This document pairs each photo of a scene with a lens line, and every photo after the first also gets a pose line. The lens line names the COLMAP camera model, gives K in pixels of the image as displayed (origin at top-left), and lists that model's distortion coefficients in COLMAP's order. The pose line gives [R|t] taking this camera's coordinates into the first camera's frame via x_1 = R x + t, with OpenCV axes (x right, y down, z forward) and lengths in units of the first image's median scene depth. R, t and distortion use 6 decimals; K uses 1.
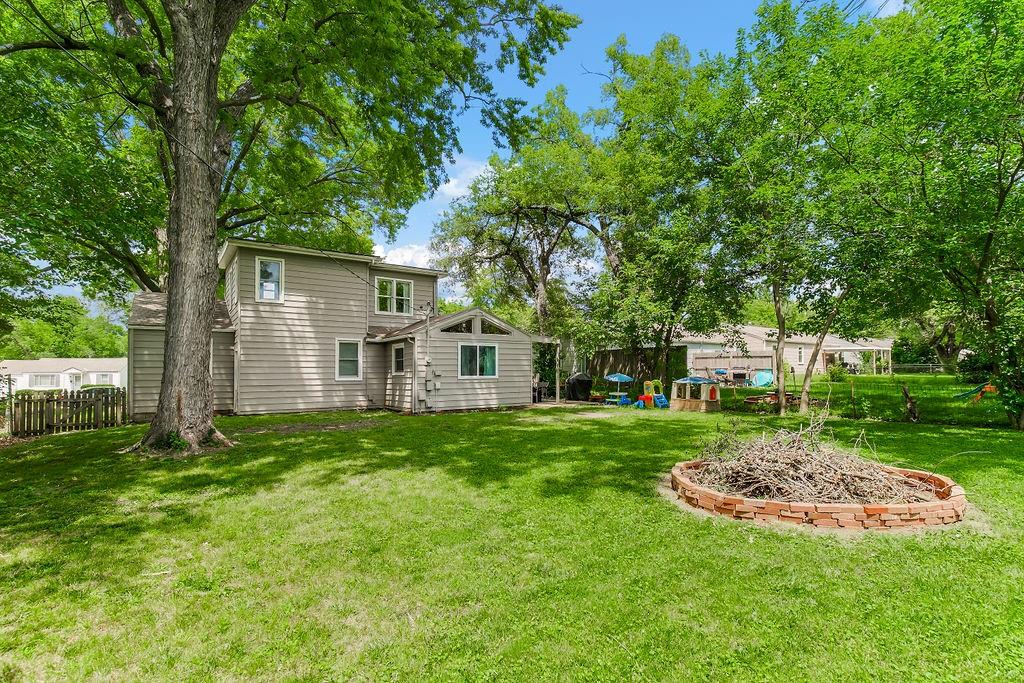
lens RADIAL K [[477.0, 0, 493.9], [0, 477.0, 356.1], [0, 0, 1]] dist [-0.003276, 0.001052]
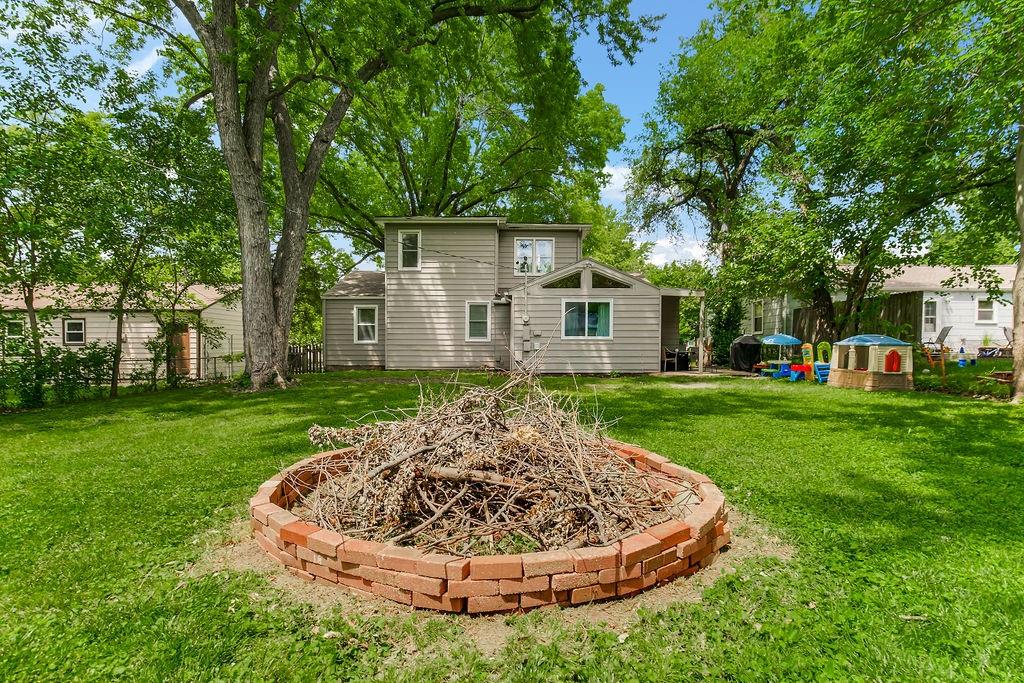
lens RADIAL K [[477.0, 0, 502.2], [0, 477.0, 342.7], [0, 0, 1]] dist [-0.003276, 0.001052]
pose [[0.837972, 0.006917, -0.545669, 0.310204], [0.009847, 0.999565, 0.027792, 0.026436], [0.545624, -0.028662, 0.837540, 0.173941]]
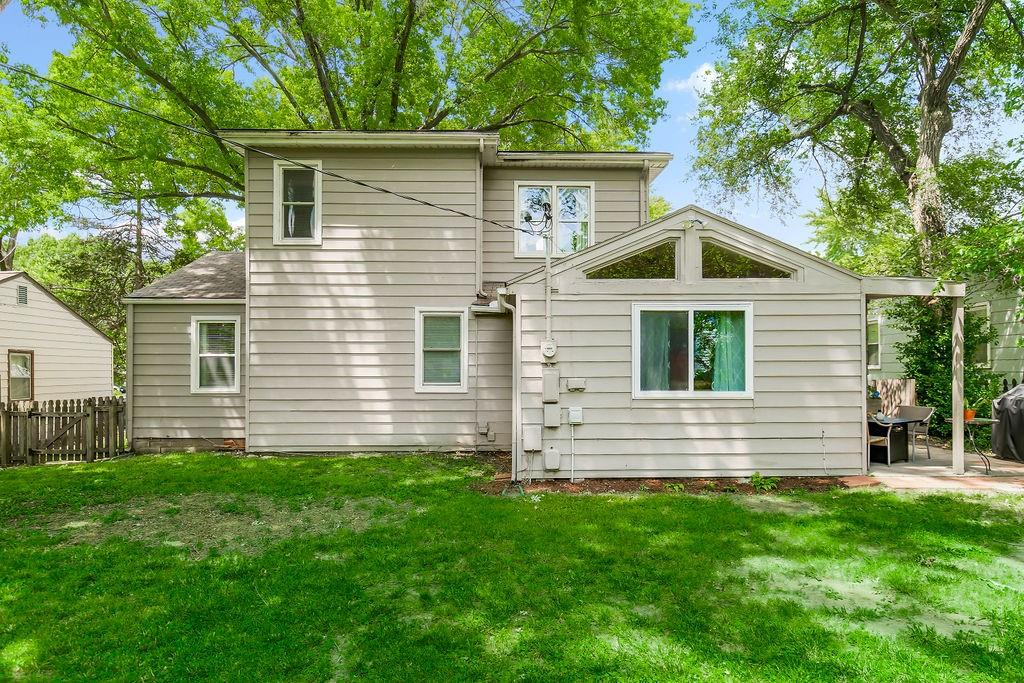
lens RADIAL K [[629.4, 0, 520.6], [0, 629.4, 348.6], [0, 0, 1]] dist [0.005007, 0.000223]
pose [[0.864082, -0.008699, -0.503276, 0.097771], [0.015227, 0.999845, 0.008860, 0.001713], [0.503121, -0.015319, 0.864080, 0.494923]]
